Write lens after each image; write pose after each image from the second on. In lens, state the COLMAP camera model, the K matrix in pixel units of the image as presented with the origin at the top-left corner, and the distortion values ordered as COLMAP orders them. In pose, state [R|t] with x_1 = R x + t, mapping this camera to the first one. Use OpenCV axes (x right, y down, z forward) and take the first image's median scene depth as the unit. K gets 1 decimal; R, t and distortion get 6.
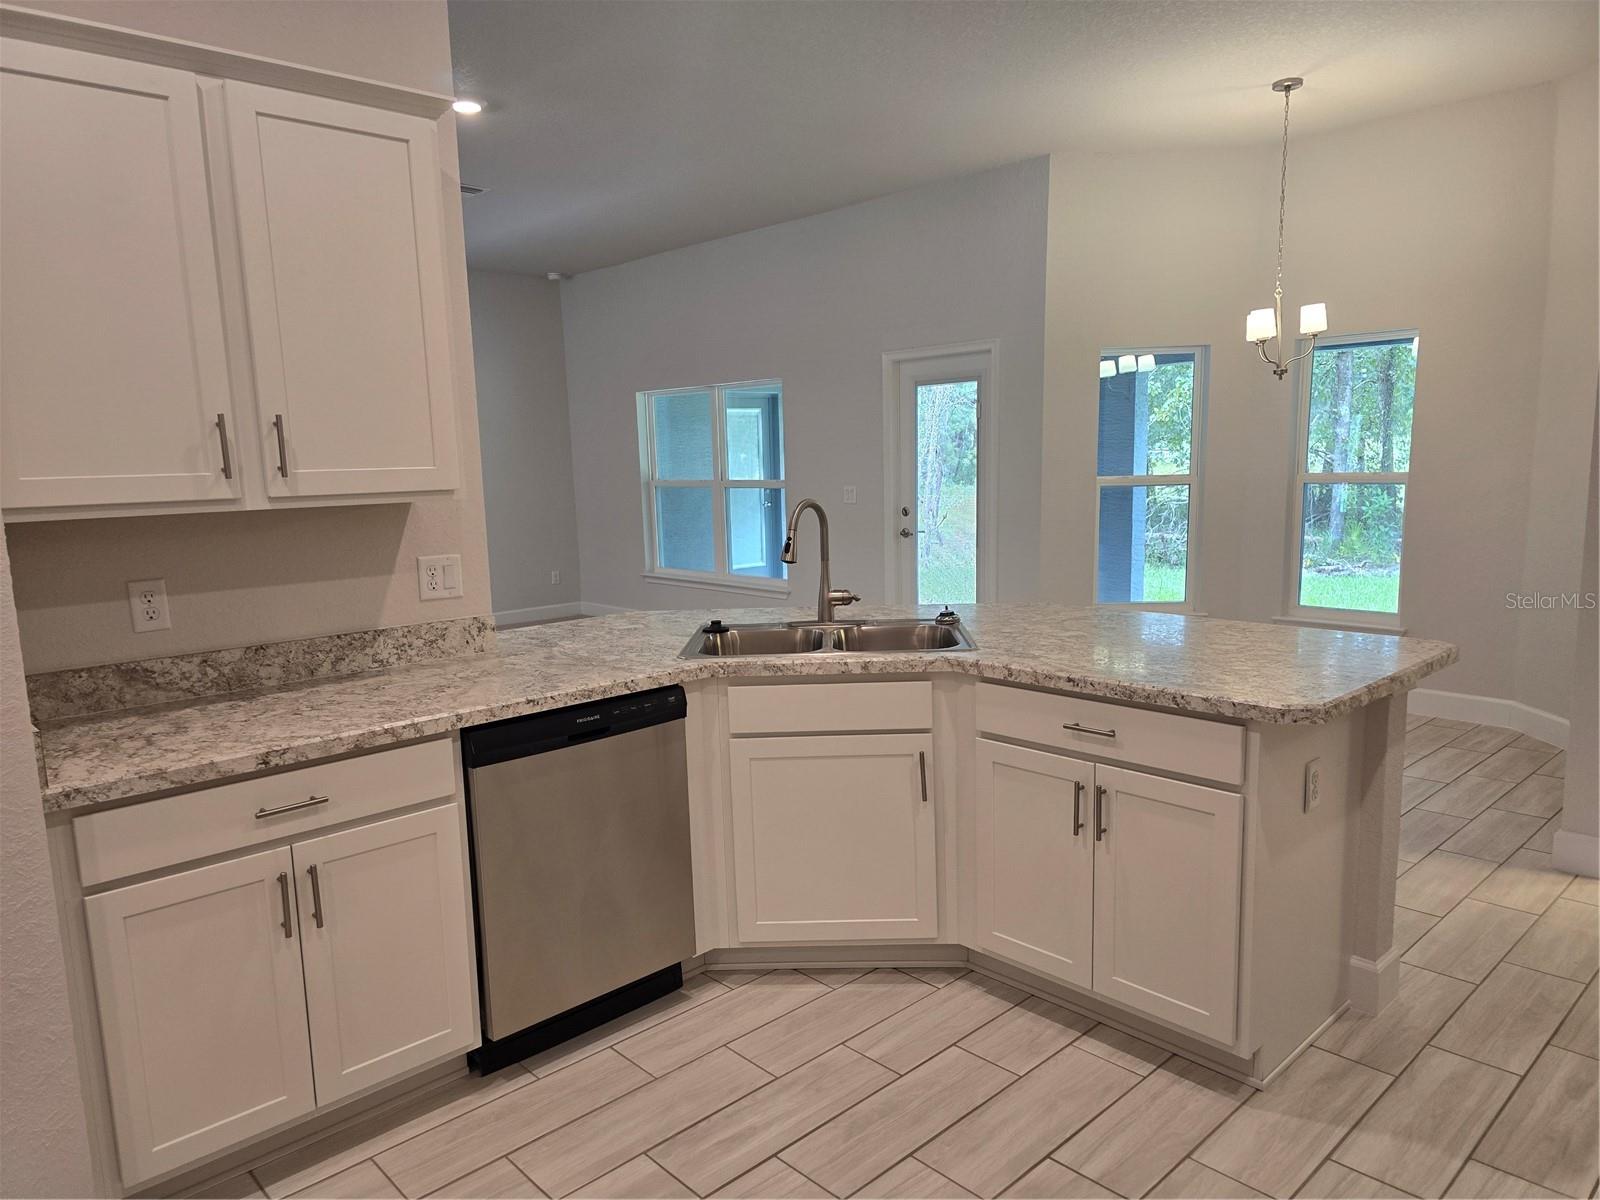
lens RADIAL K [[1071.5, 0, 804.1], [0, 1071.5, 611.9], [0, 0, 1]] dist [0.035833, -0.019003]
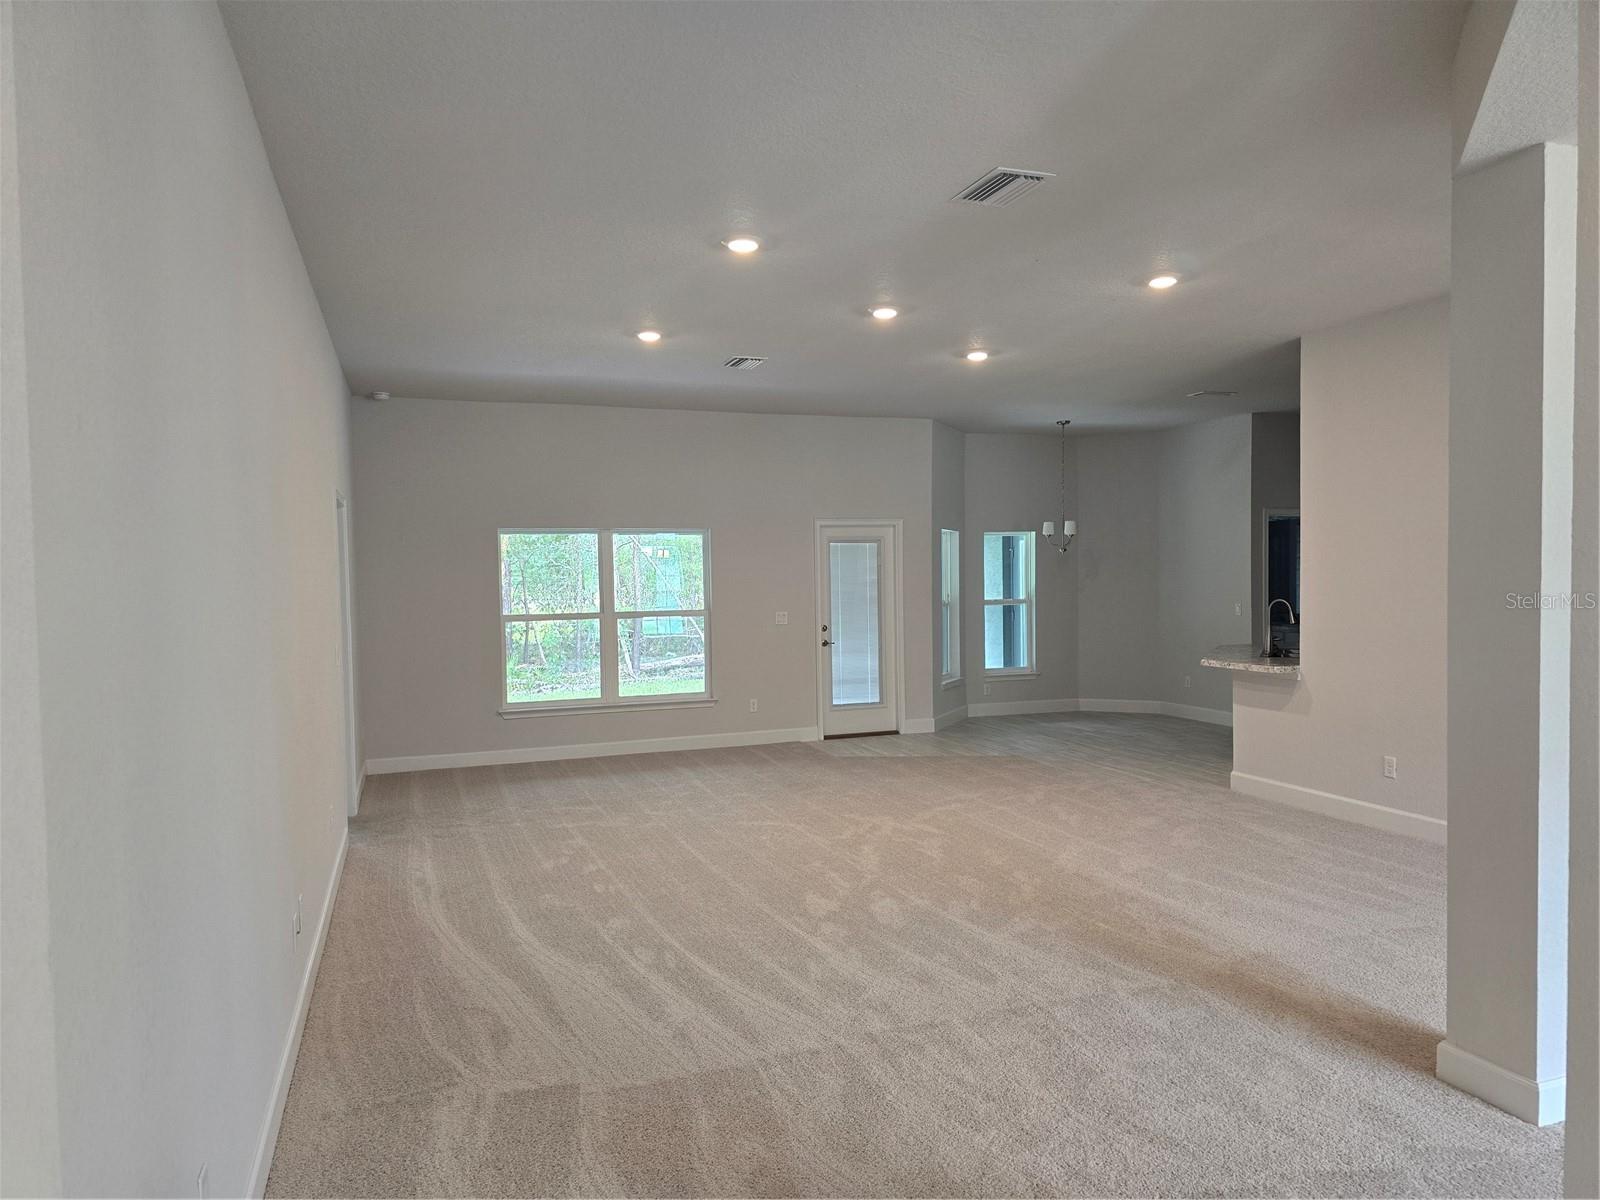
lens RADIAL K [[1071.5, 0, 800.5], [0, 1071.5, 604.2], [0, 0, 1]] dist [0.035833, -0.019003]
pose [[0.381435, -0.002194, 0.924393, -1.343065], [0.142675, 0.988154, -0.056527, -0.052825], [-0.913319, 0.153450, 0.377229, 0.522905]]
